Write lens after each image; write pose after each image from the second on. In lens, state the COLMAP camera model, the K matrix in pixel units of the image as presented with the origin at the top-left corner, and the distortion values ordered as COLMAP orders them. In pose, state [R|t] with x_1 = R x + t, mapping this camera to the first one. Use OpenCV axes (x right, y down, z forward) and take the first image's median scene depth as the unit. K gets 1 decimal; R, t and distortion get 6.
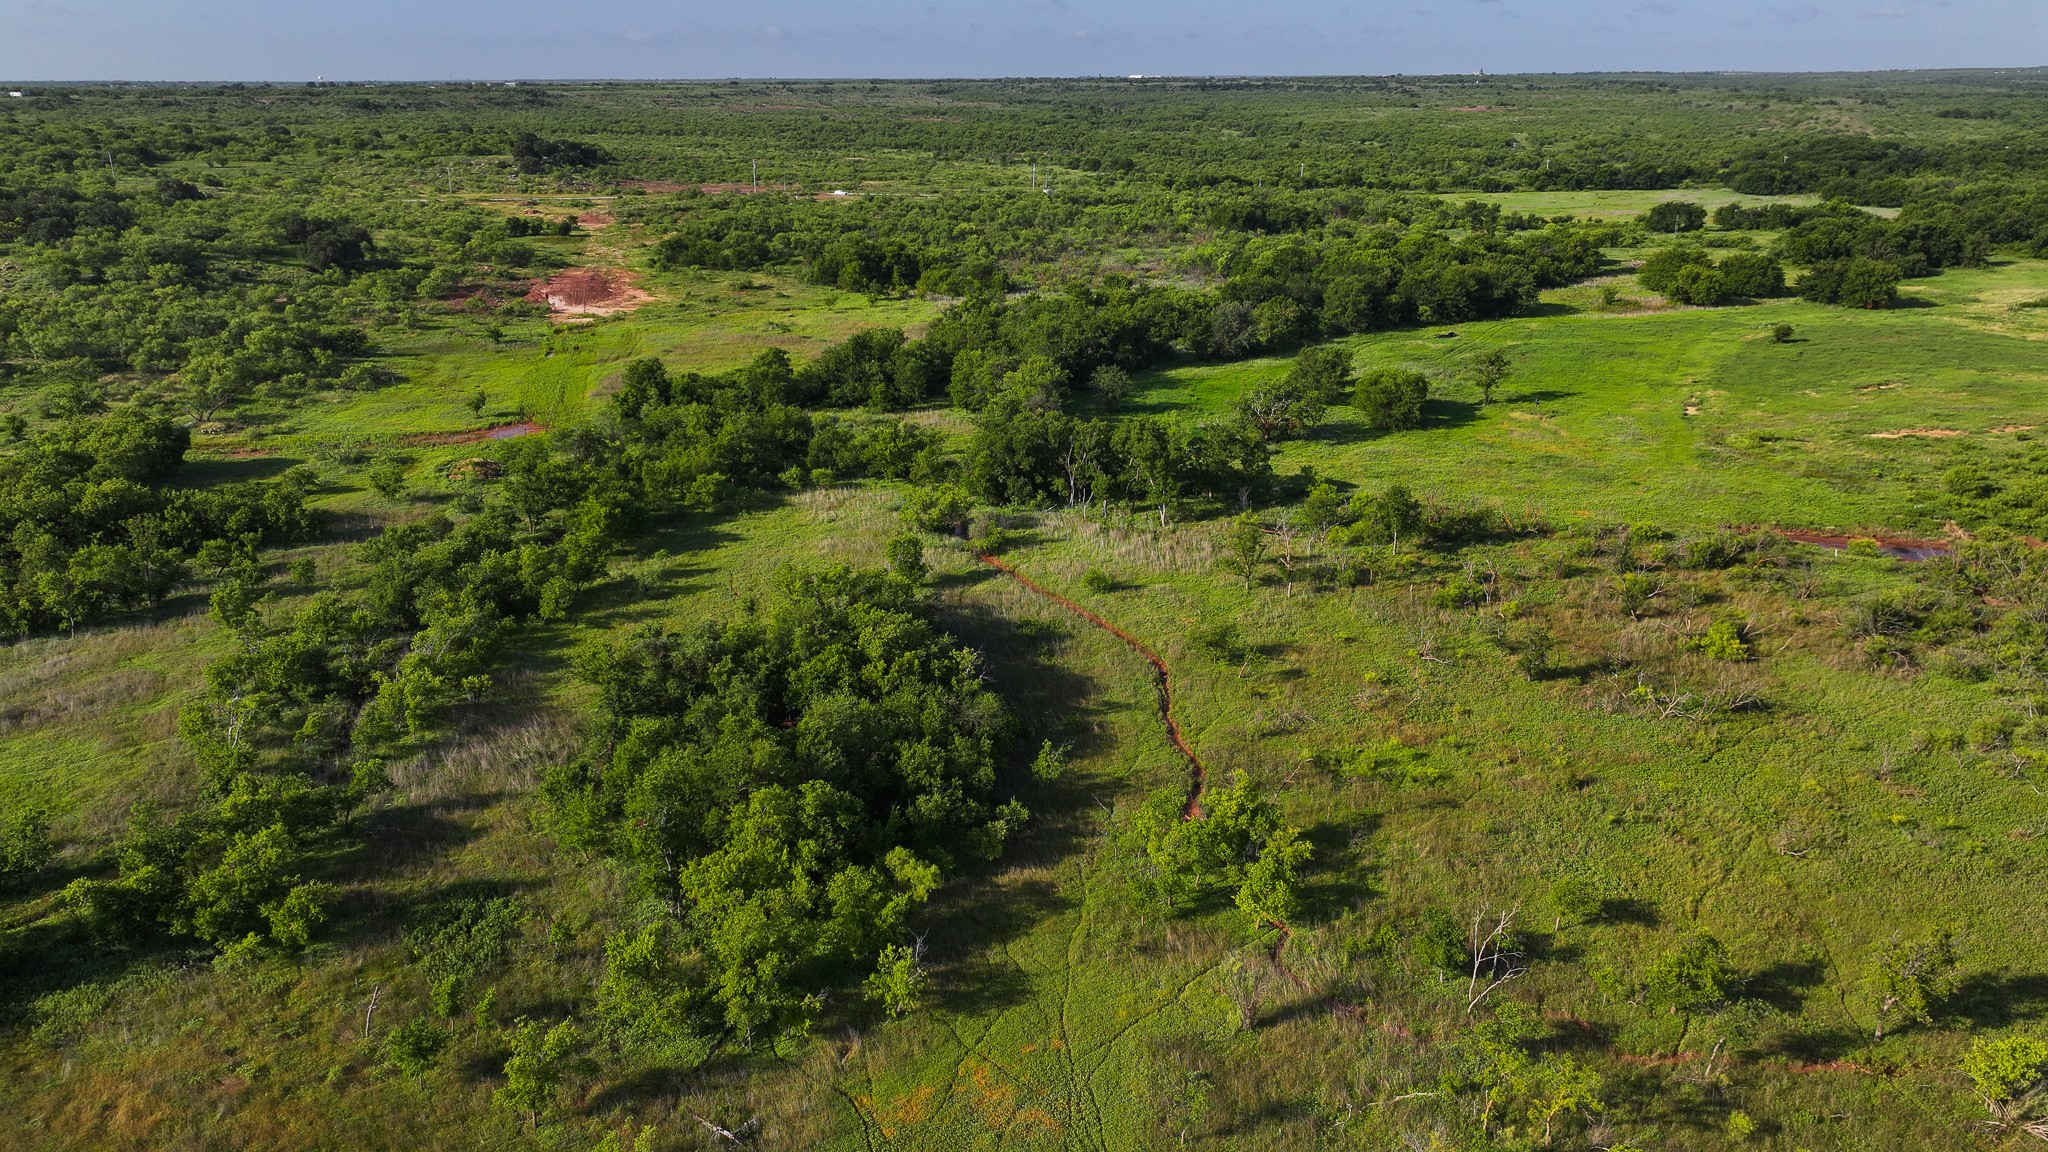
lens RADIAL K [[1432.1, 0, 1023.4], [0, 1432.1, 570.9], [0, 0, 1]] dist [0.004986, 0.002912]
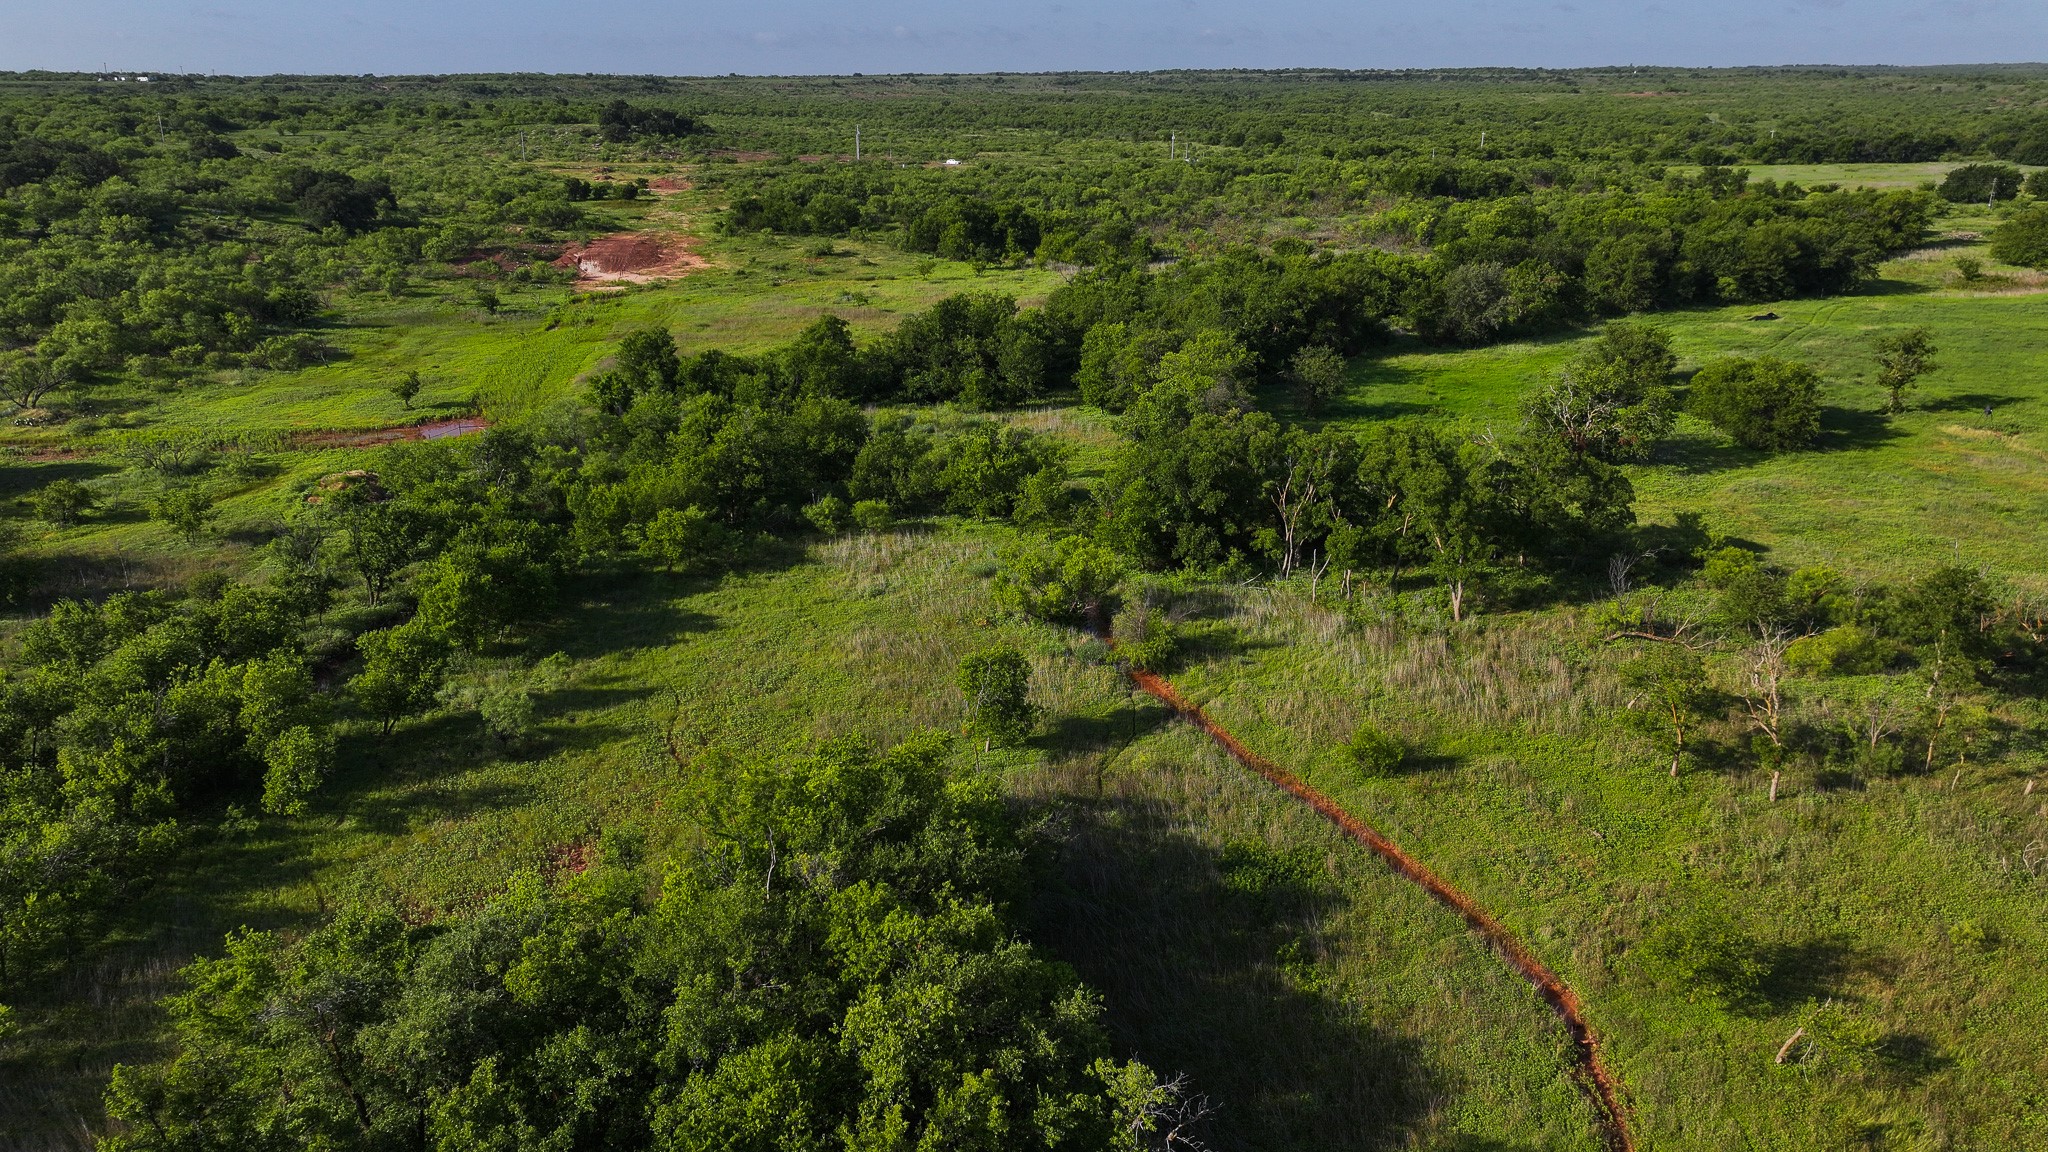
lens RADIAL K [[1432.1, 0, 1023.9], [0, 1432.1, 582.0], [0, 0, 1]] dist [0.004986, 0.002912]
pose [[0.996559, 0.025538, -0.078853, -0.019863], [-0.024981, 0.999656, 0.008045, -0.032890], [0.079032, -0.006048, 0.996854, 0.300202]]
